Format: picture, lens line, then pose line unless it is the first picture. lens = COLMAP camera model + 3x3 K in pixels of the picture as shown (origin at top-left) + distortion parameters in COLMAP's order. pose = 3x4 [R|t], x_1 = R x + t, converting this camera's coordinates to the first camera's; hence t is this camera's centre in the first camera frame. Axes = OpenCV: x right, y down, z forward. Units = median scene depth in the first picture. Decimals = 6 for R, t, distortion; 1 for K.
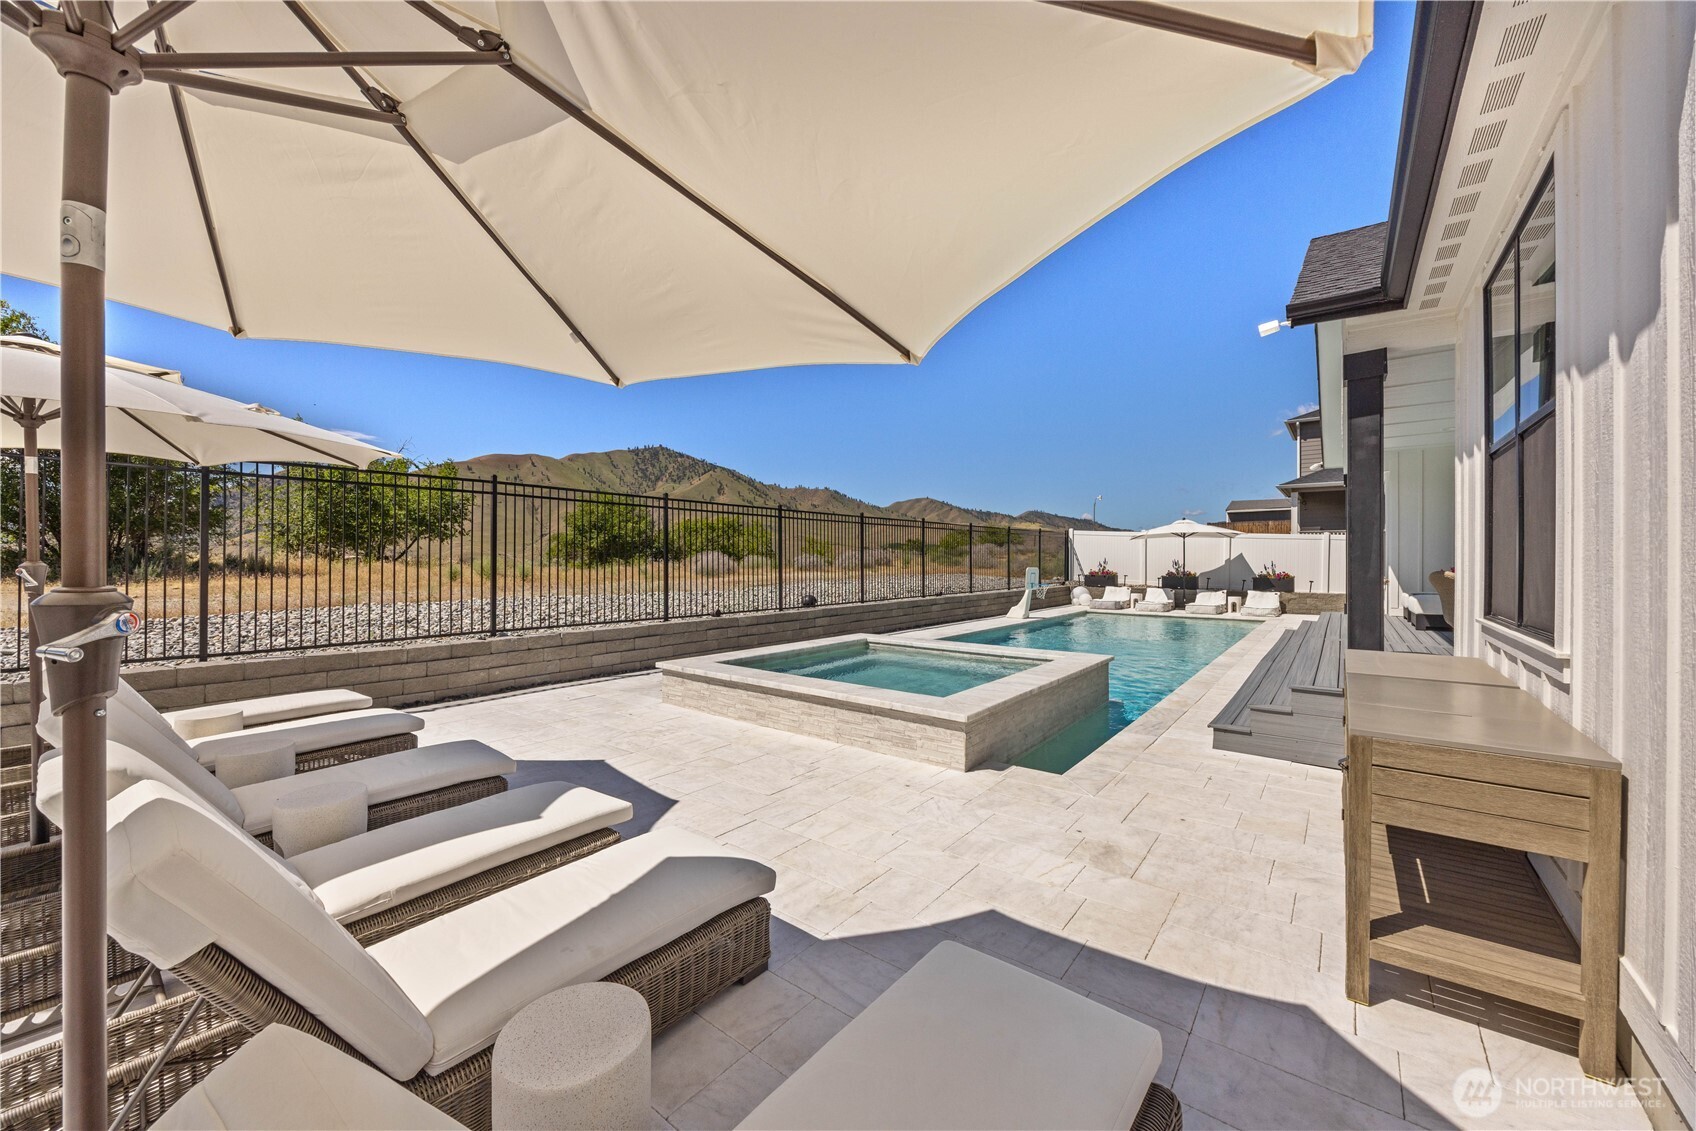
lens RADIAL K [[652.2, 0, 857.9], [0, 652.2, 560.5], [0, 0, 1]] dist [-0.000538, -0.000013]
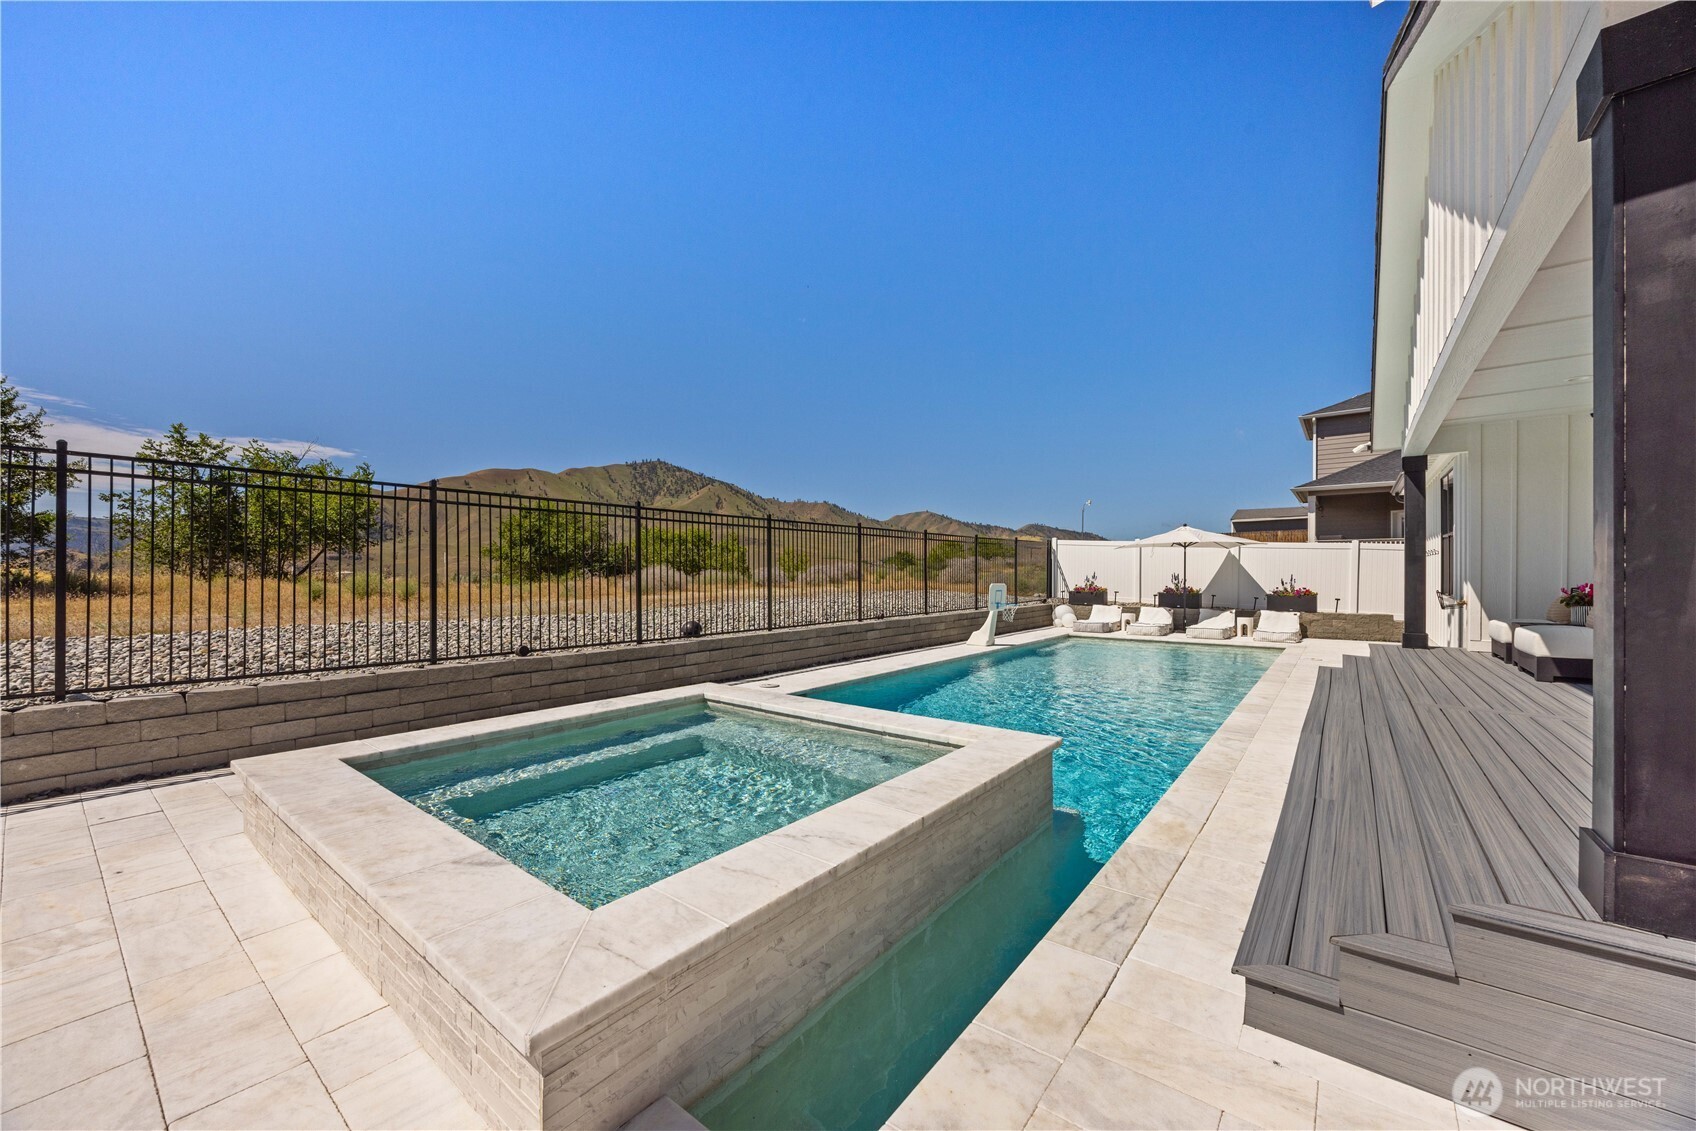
lens RADIAL K [[652.2, 0, 855.1], [0, 652.2, 577.6], [0, 0, 1]] dist [-0.000538, -0.000013]
pose [[0.999980, -0.002208, -0.005993, 0.072083], [0.002236, 0.999986, 0.004773, -0.000668], [0.005982, -0.004787, 0.999971, 0.140705]]
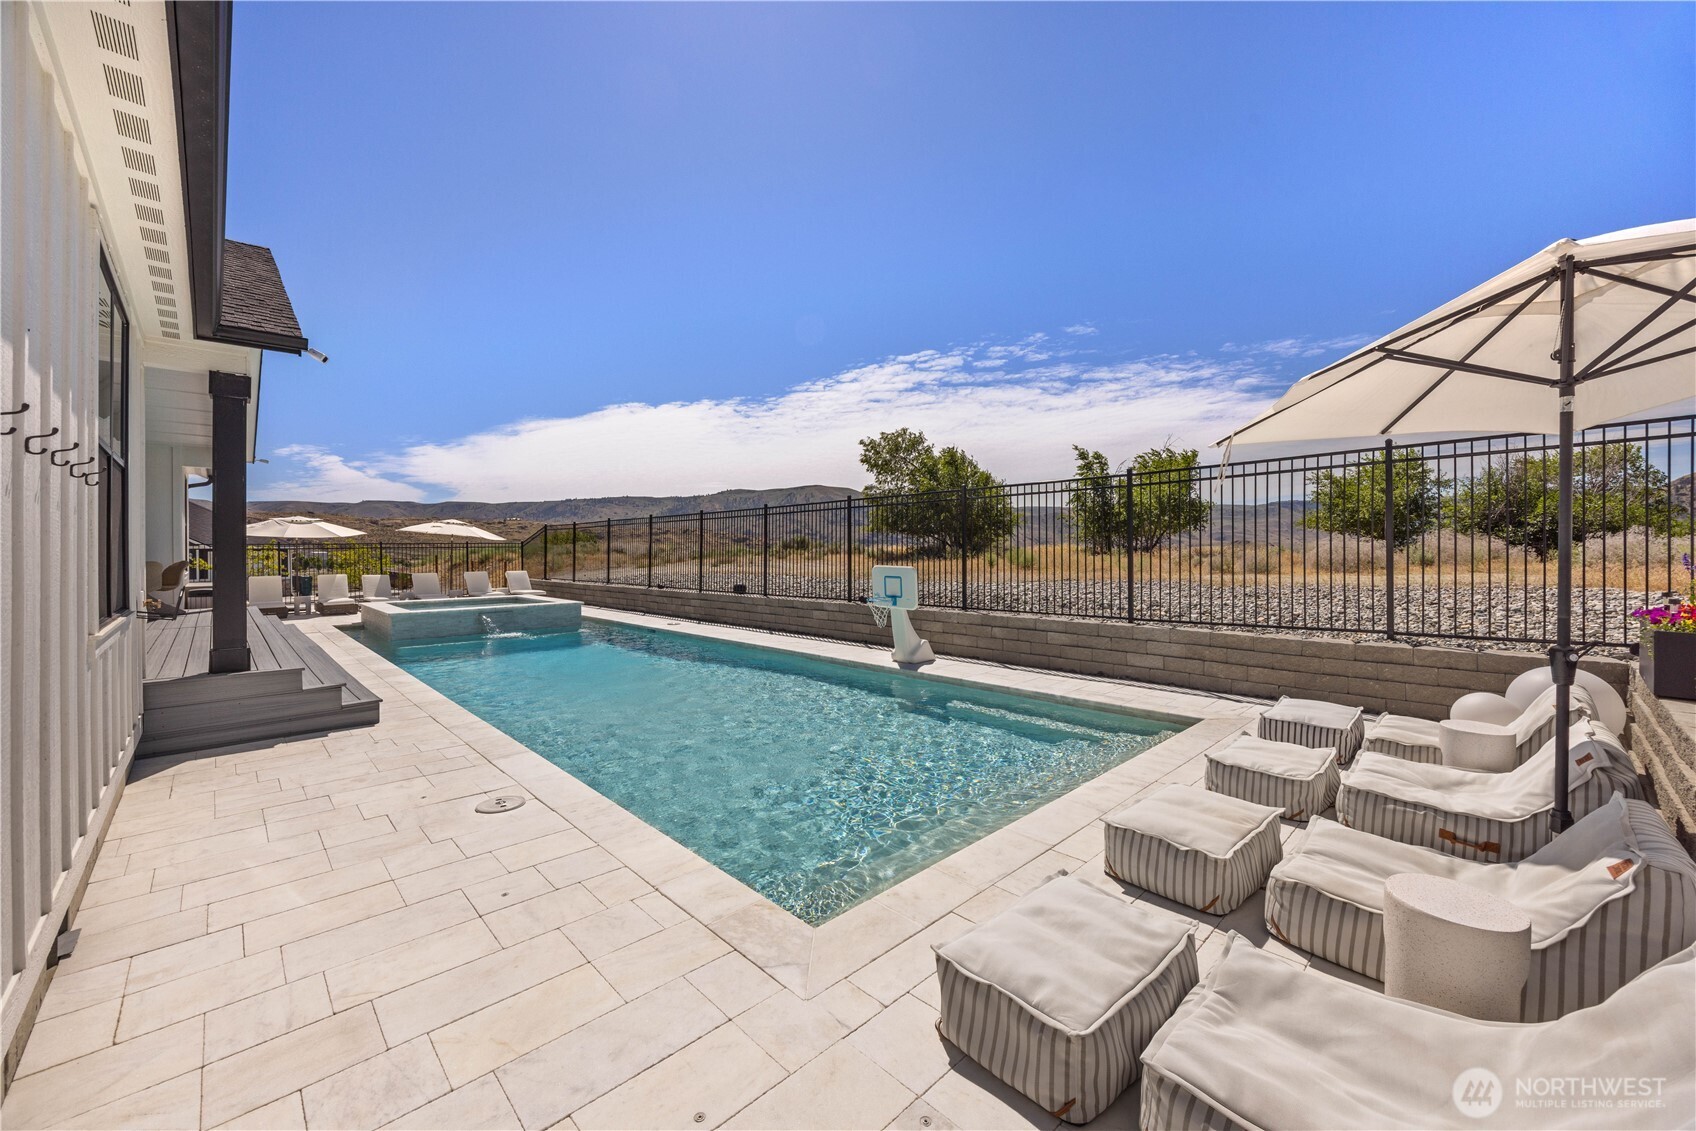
lens RADIAL K [[652.2, 0, 852.3], [0, 652.2, 511.4], [0, 0, 1]] dist [-0.000538, -0.000013]
pose [[-0.152593, -0.060656, -0.986426, 0.611271], [0.009450, 0.997980, -0.062829, 0.000886], [0.988244, -0.018909, -0.151712, 0.812438]]
